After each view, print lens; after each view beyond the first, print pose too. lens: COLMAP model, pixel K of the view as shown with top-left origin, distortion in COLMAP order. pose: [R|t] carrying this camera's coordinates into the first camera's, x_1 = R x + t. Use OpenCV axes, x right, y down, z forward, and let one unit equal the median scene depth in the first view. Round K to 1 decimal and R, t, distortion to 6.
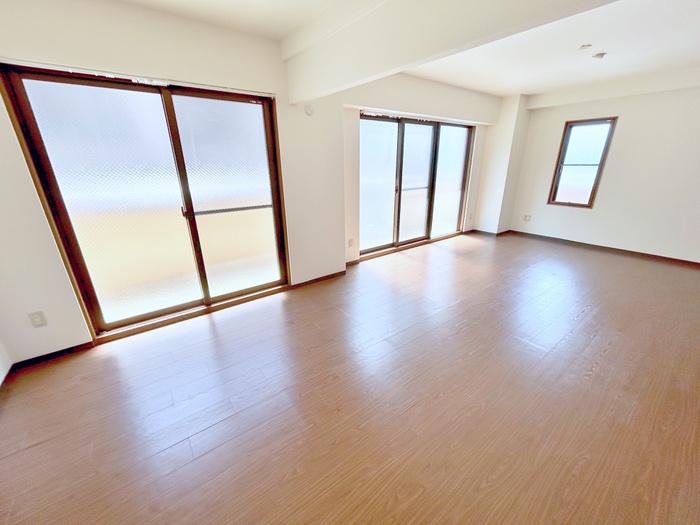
lens RADIAL K [[281.9, 0, 350.8], [0, 281.9, 261.3], [0, 0, 1]] dist [-0.000307, 0.000042]
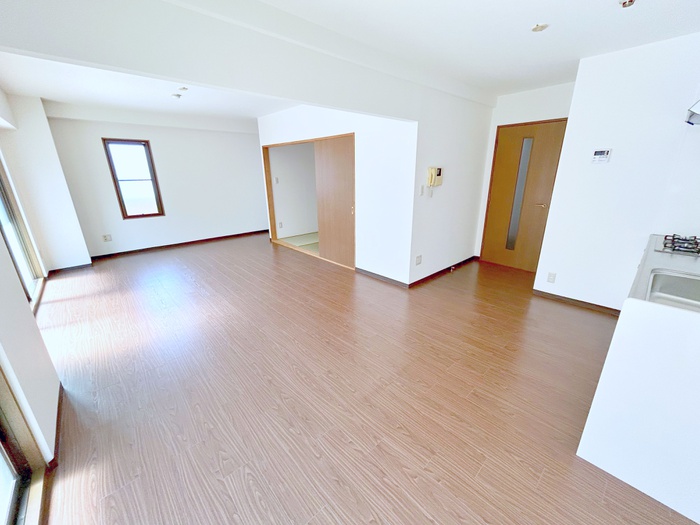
lens RADIAL K [[281.9, 0, 350.9], [0, 281.9, 263.2], [0, 0, 1]] dist [-0.000307, 0.000042]
pose [[-0.101045, -0.300113, 0.948537, -0.401878], [0.347867, 0.882577, 0.316301, -0.108301], [-0.932083, 0.361926, 0.015220, 0.309554]]
